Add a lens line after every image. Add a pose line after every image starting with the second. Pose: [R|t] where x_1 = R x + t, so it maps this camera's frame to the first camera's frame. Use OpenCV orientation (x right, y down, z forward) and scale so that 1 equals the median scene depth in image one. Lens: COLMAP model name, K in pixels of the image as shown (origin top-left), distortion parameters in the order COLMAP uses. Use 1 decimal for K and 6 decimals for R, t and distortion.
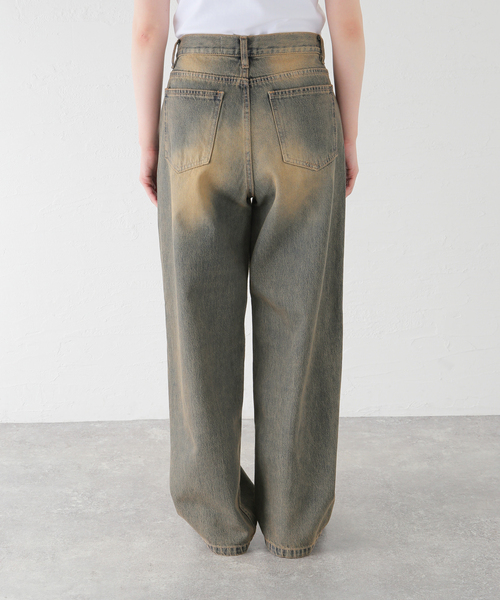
lens RADIAL K [[1227.7, 0, 231.5], [0, 1227.7, 294.6], [0, 0, 1]] dist [0.119801, 0.000000]
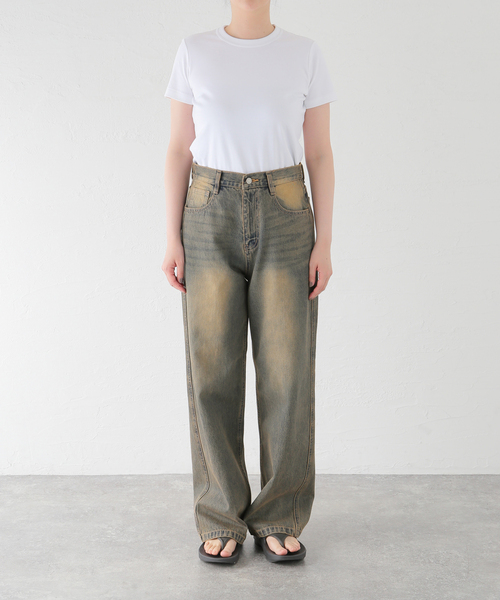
lens RADIAL K [[1227.7, 0, 214.9], [0, 1227.7, 284.5], [0, 0, 1]] dist [0.119801, 0.000000]
pose [[0.999128, 0.008403, -0.040905, 0.024022], [-0.011594, 0.996855, -0.078399, 0.014717], [0.040118, 0.078805, 0.996082, -0.222701]]
